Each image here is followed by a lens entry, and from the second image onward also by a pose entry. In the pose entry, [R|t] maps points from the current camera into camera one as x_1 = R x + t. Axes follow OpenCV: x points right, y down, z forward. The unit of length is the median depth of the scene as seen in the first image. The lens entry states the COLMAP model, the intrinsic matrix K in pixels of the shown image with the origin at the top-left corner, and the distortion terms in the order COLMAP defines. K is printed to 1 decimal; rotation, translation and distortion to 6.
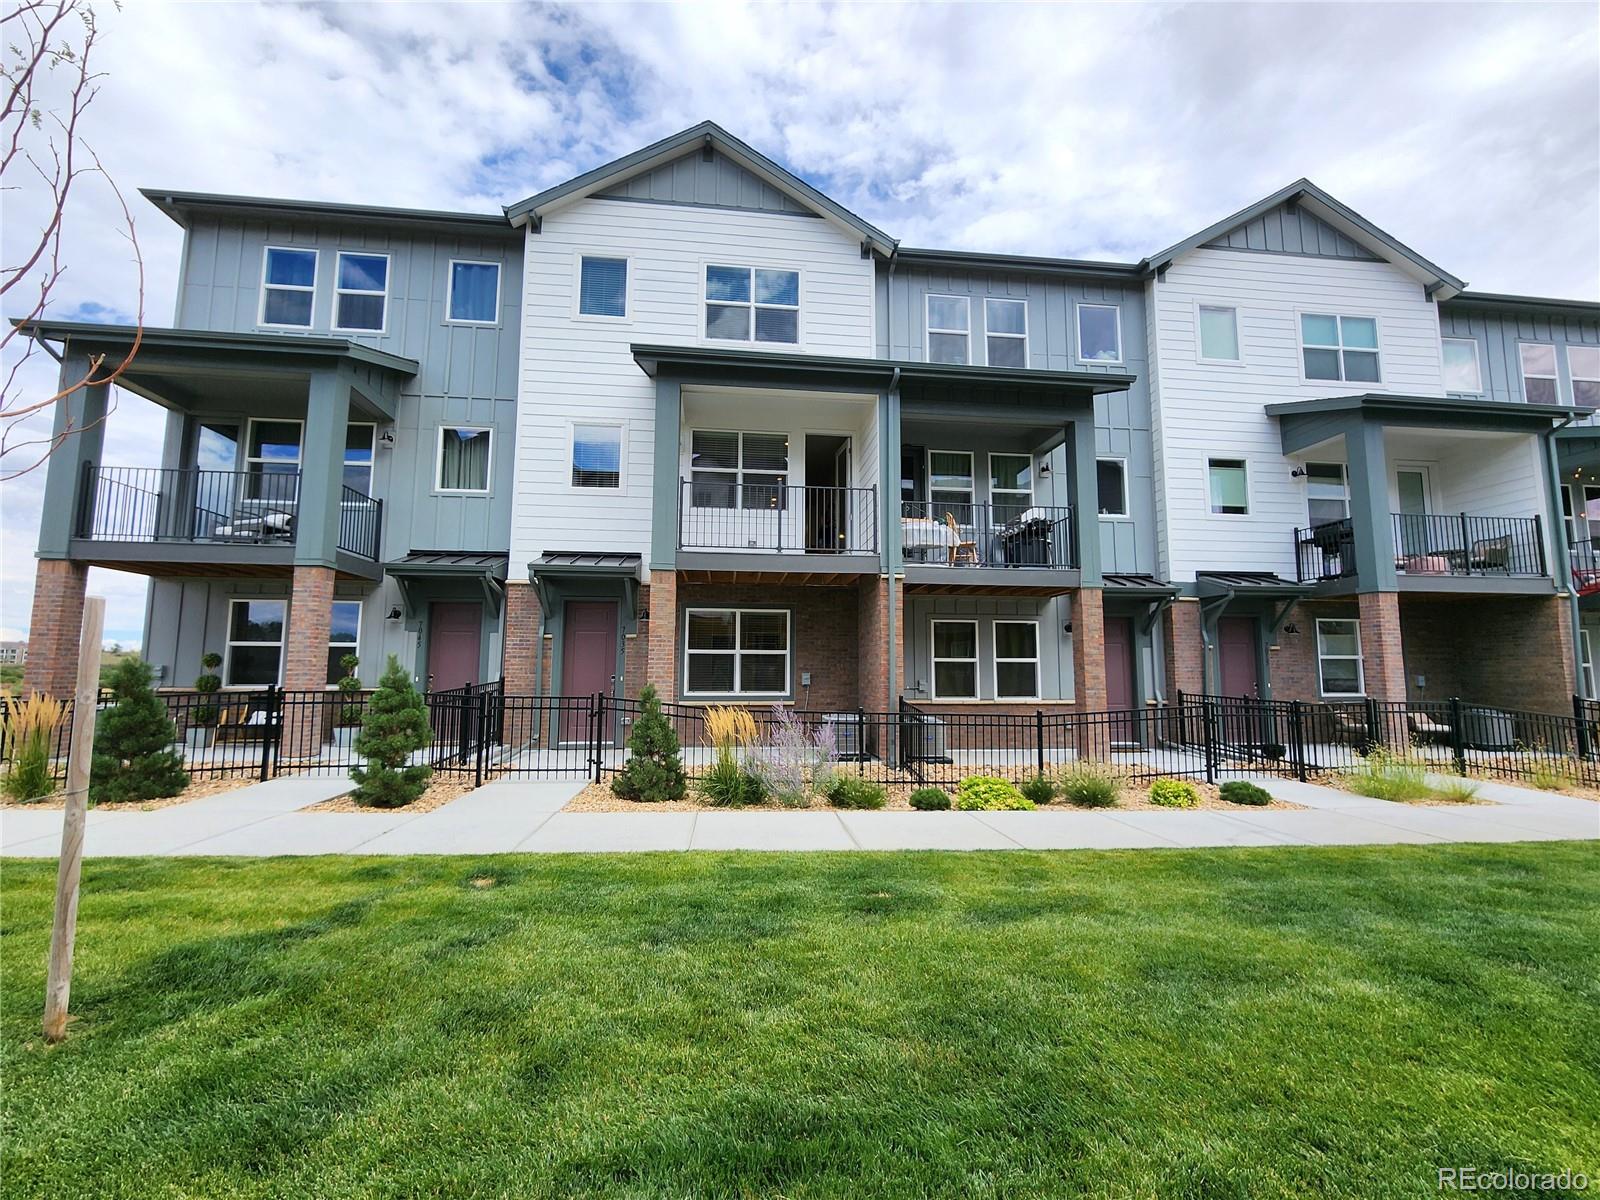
lens RADIAL K [[606.5, 0, 798.4], [0, 606.5, 630.4], [0, 0, 1]] dist [-0.000048, 0.000015]
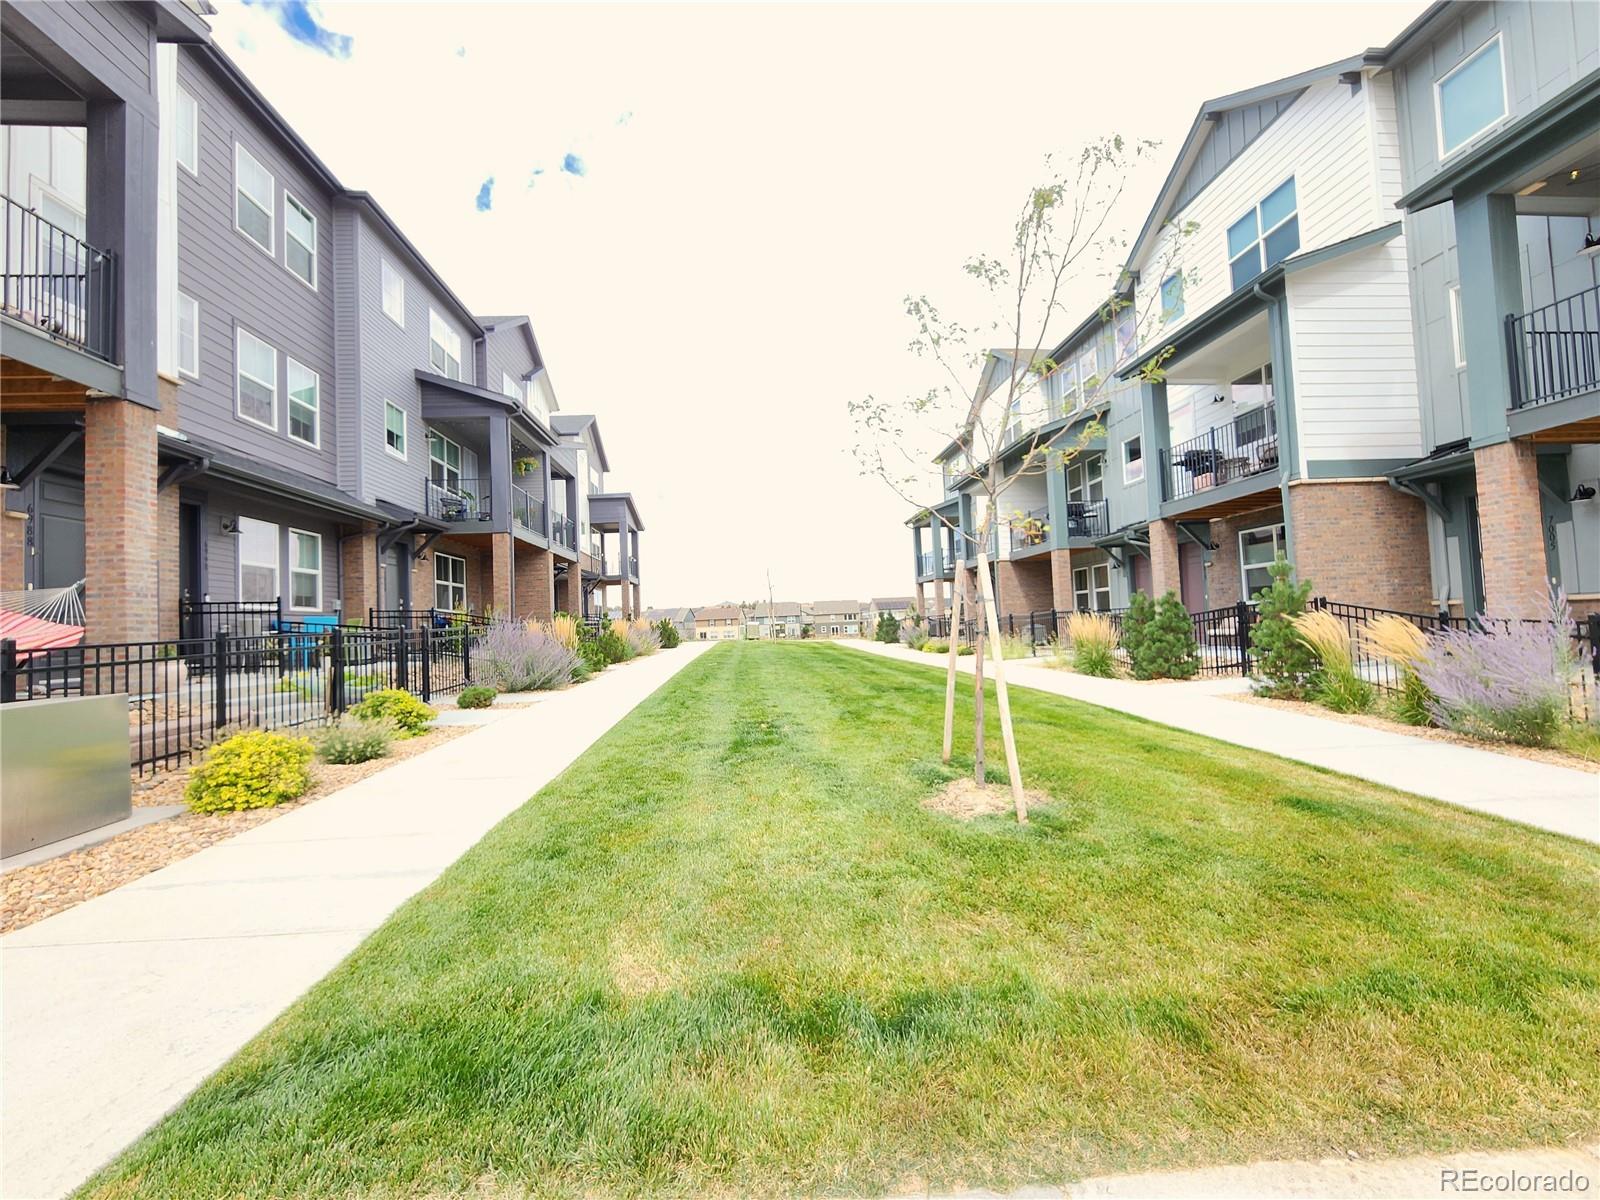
lens RADIAL K [[656.4, 0, 784.8], [0, 656.4, 598.6], [0, 0, 1]] dist [0.001644, 0.000155]
pose [[-0.036230, -0.051509, -0.998015, 1.063256], [0.148701, 0.987275, -0.056353, 0.023833], [0.988218, -0.150447, -0.028110, 0.129990]]
